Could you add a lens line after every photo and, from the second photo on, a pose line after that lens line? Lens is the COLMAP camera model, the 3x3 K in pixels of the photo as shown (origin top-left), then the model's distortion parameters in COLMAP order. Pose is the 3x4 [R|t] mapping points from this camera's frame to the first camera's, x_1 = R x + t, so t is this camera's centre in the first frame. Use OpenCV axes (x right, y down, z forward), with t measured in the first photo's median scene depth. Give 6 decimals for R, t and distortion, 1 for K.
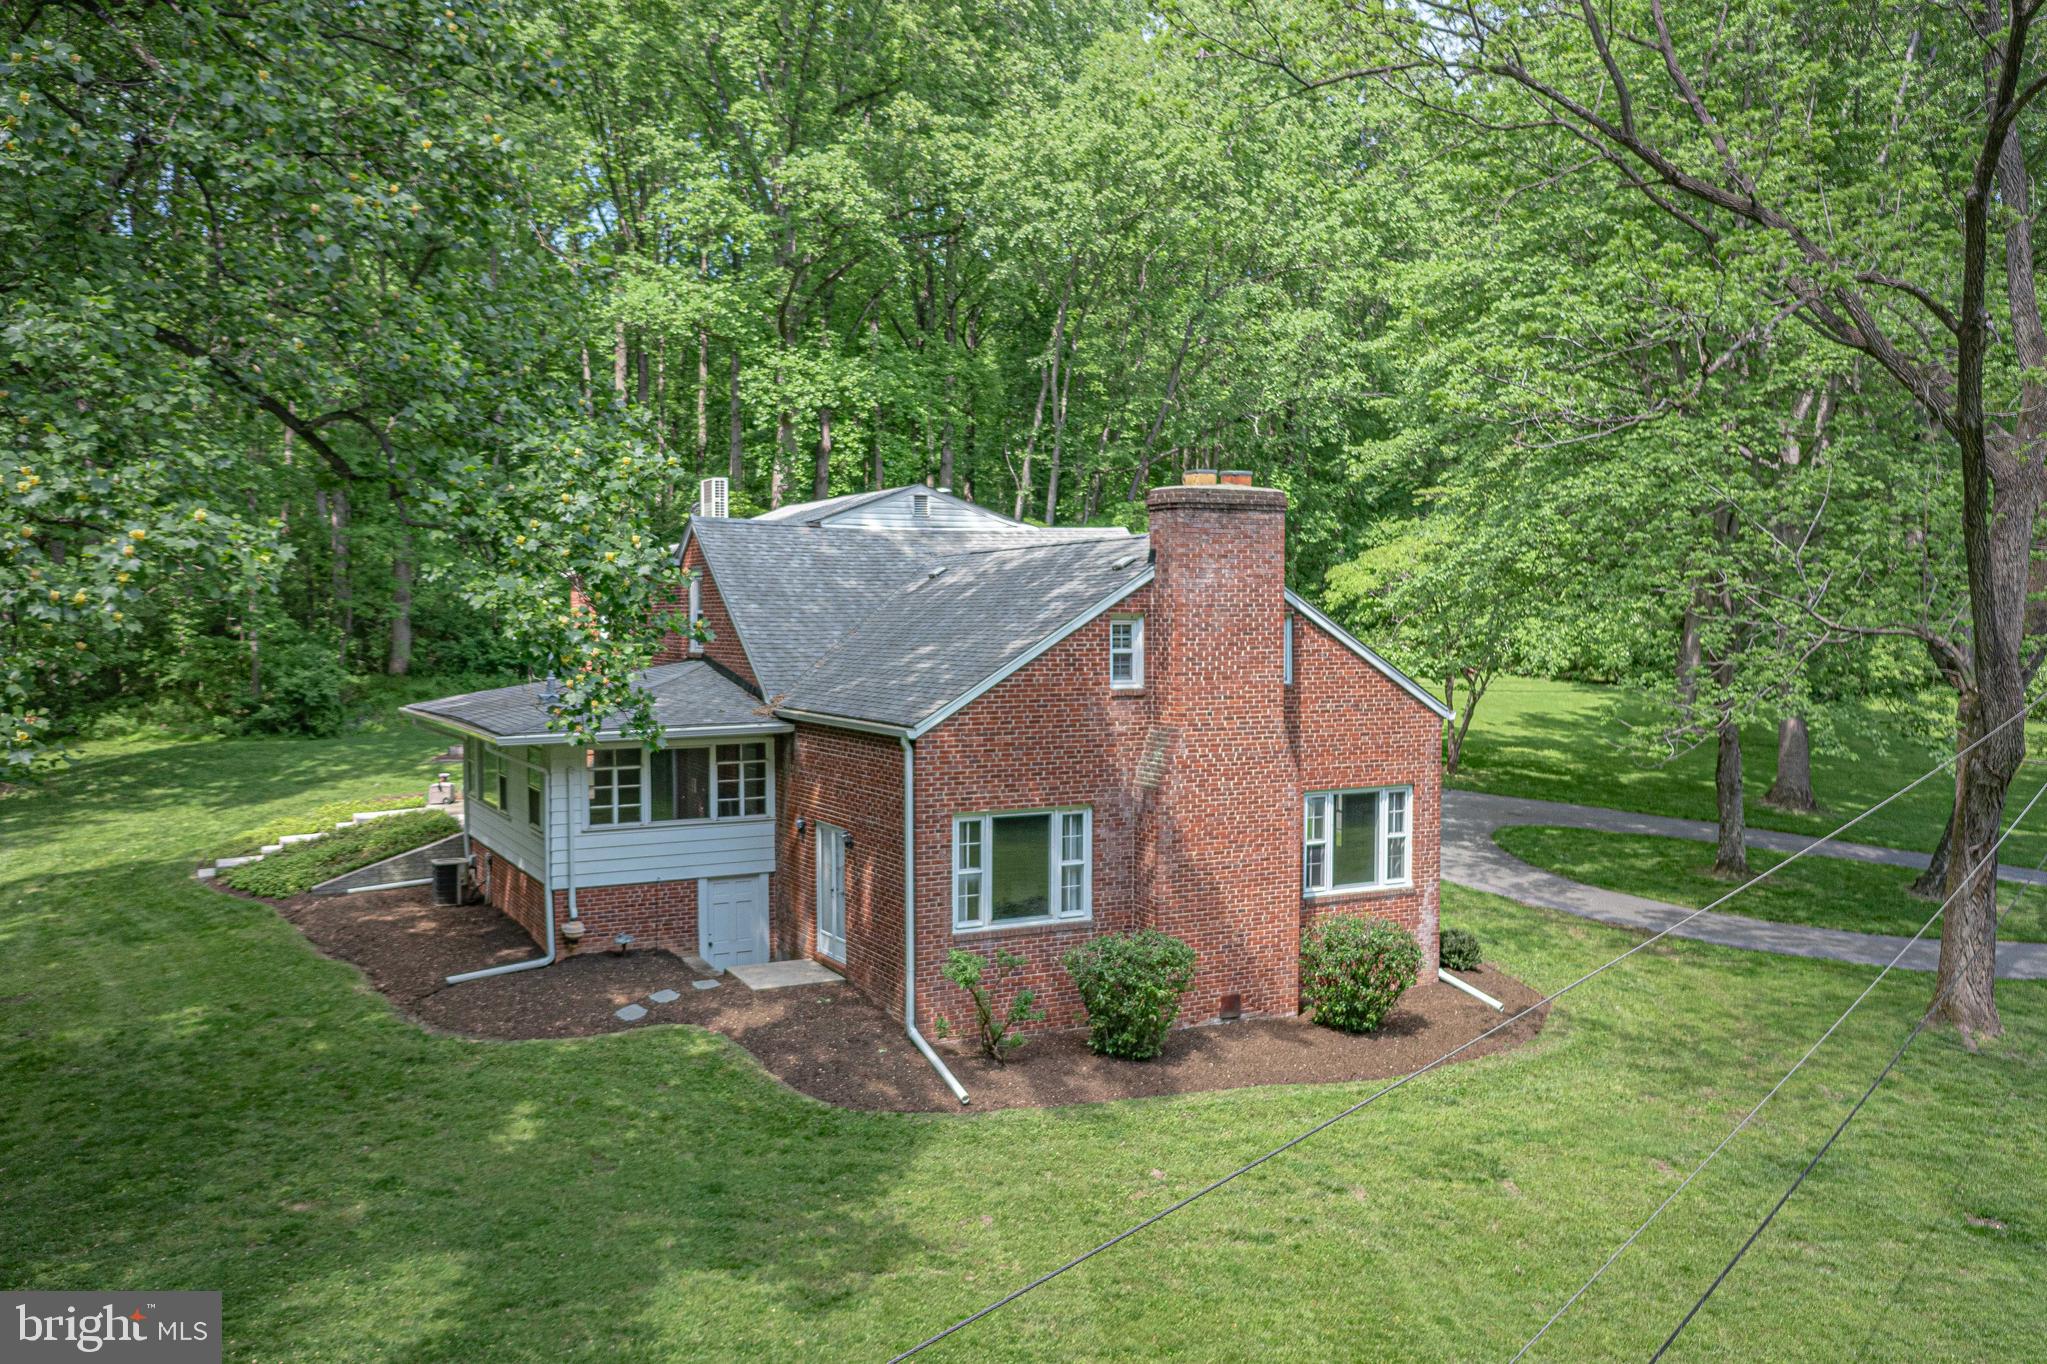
lens RADIAL K [[1632.5, 0, 1023.5], [0, 1632.5, 682.0], [0, 0, 1]] dist [0.018313, 0.011457]
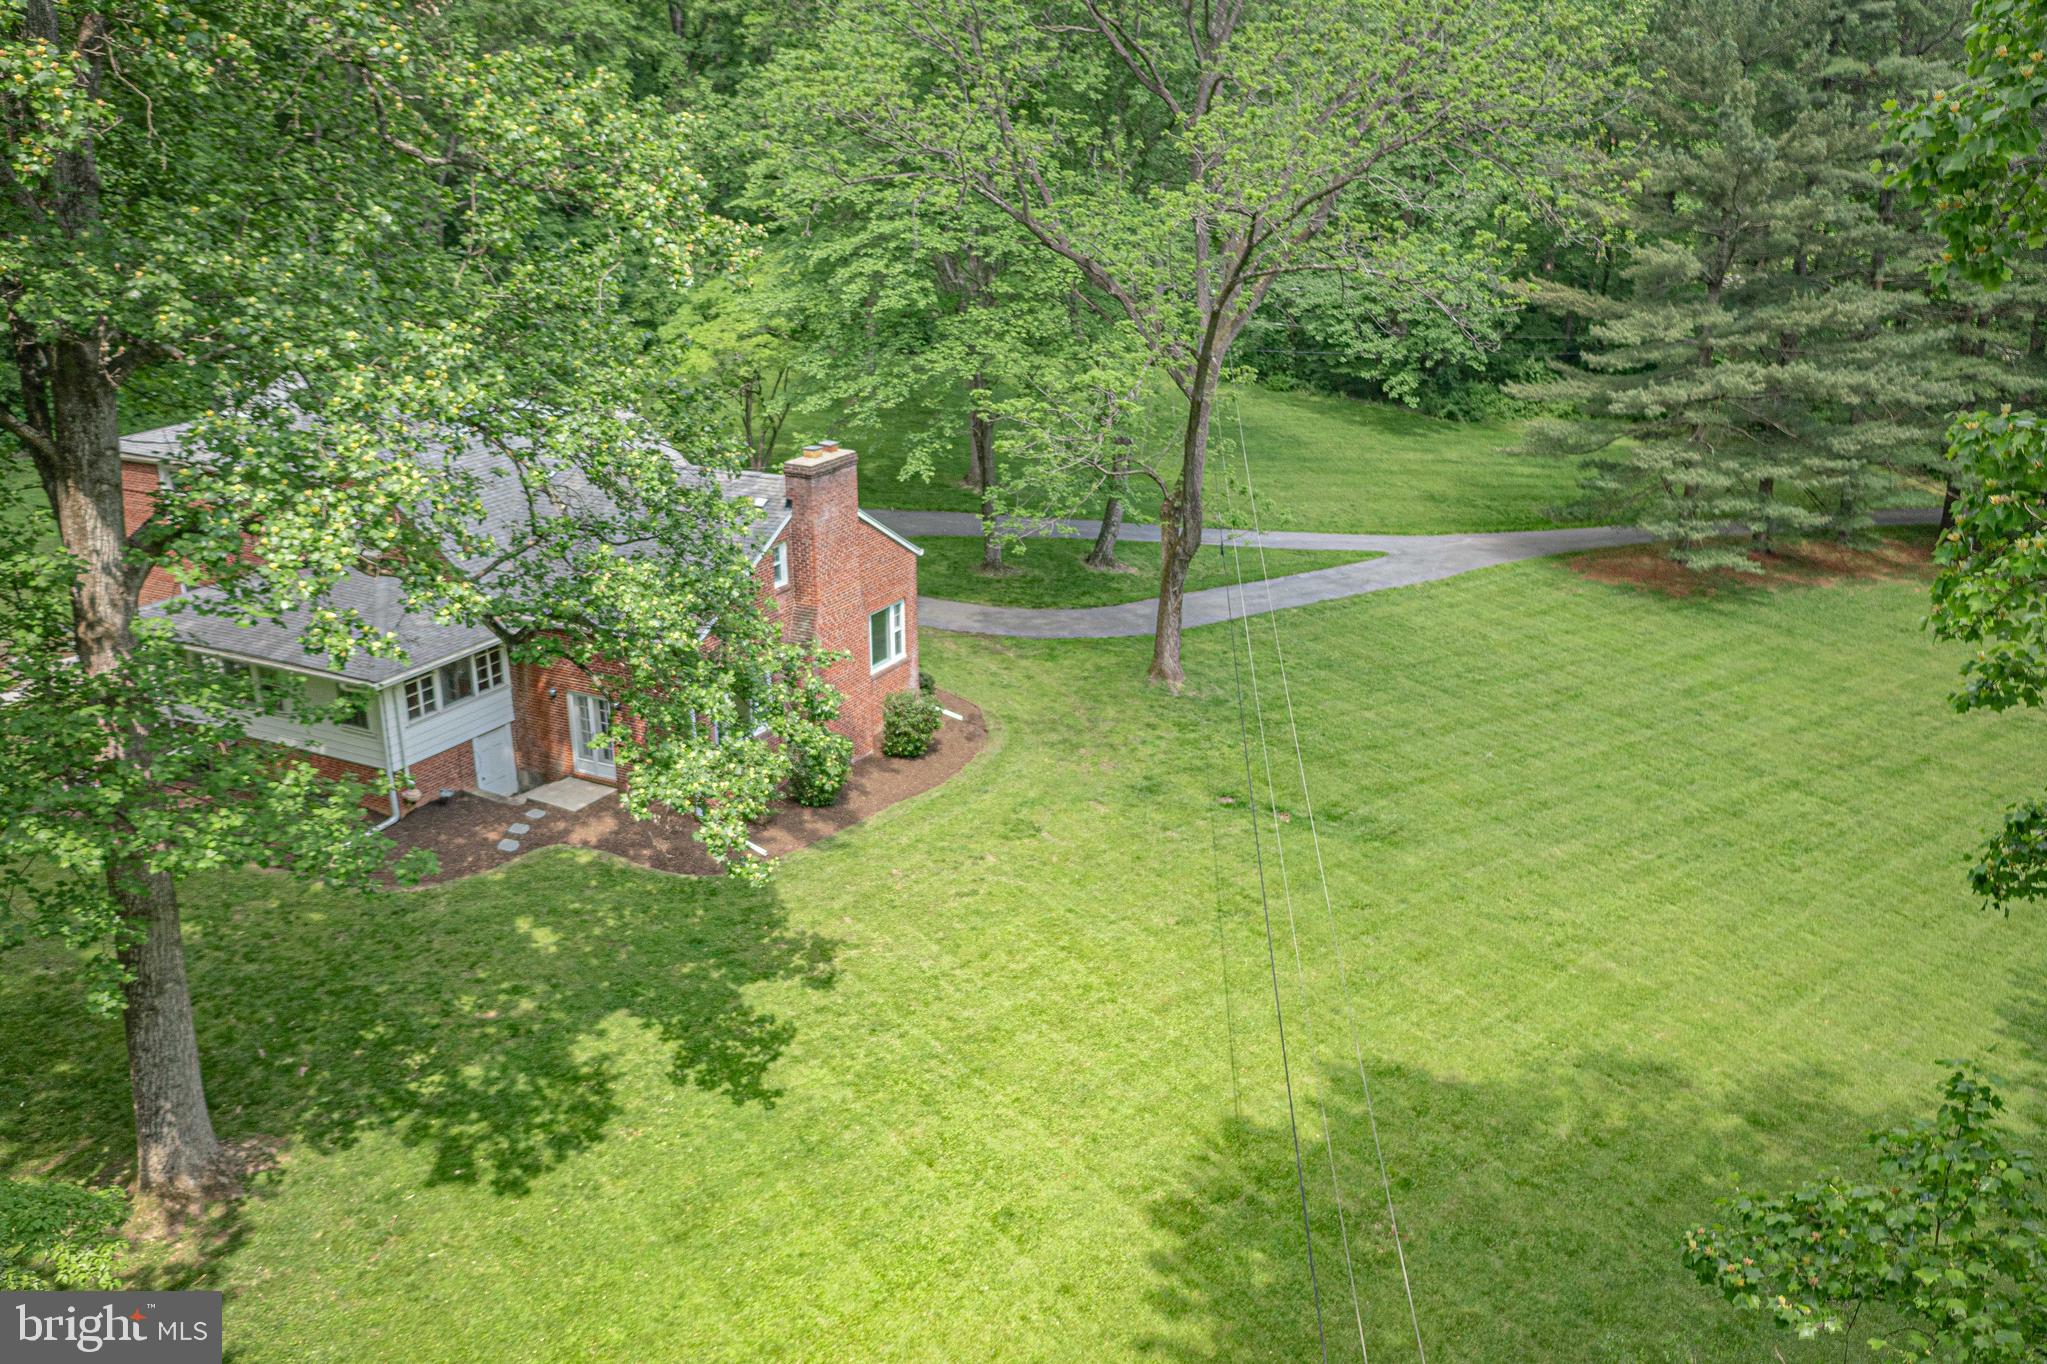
lens RADIAL K [[1632.5, 0, 1023.5], [0, 1632.5, 682.0], [0, 0, 1]] dist [0.018313, 0.011457]
pose [[0.832200, -0.182513, 0.523577, -0.560781], [0.024749, 0.955559, 0.293759, -0.349674], [-0.553923, -0.231508, 0.799733, -0.417610]]
